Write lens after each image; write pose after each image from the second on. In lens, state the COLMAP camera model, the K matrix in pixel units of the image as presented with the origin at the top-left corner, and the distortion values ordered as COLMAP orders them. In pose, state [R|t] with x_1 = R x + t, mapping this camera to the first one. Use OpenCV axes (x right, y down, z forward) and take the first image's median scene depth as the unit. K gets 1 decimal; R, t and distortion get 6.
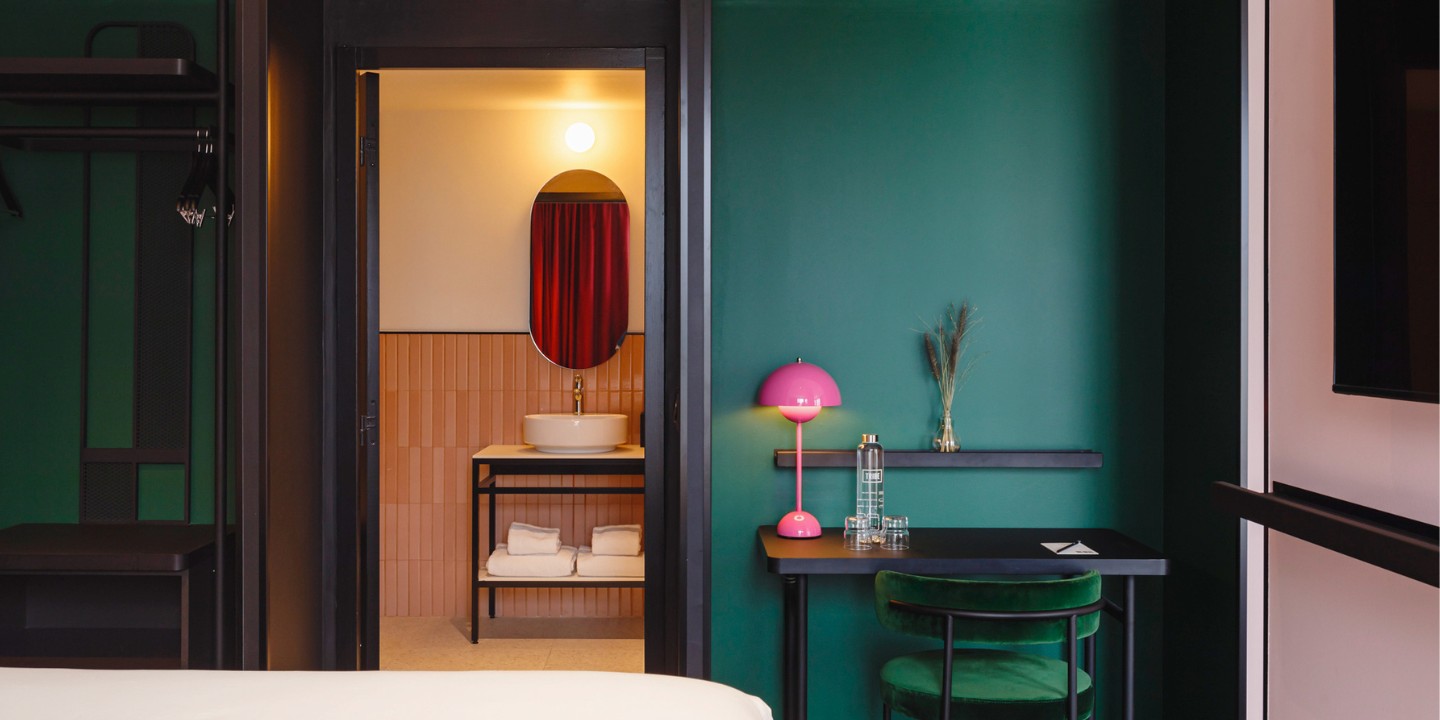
lens RADIAL K [[1604.9, 0, 720.2], [0, 1604.9, 314.0], [0, 0, 1]] dist [0.018828, -0.000848]
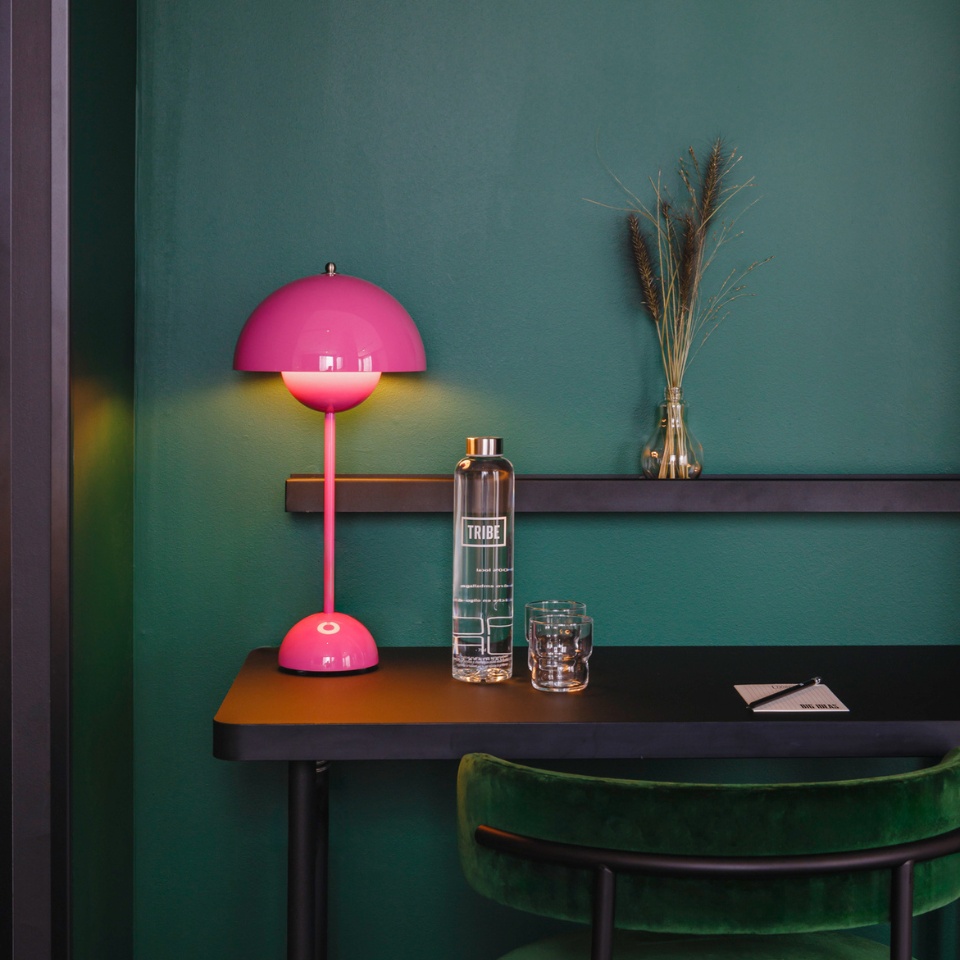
lens RADIAL K [[3338.1, 0, 480.0], [0, 3338.1, 480.0], [0, 0, 1]] dist [-0.055471, -2.361132]
pose [[0.997788, -0.000807, 0.066477, 0.047760], [-0.004721, 0.996542, 0.082955, 0.016974], [-0.066314, -0.083086, 0.994334, 0.146065]]
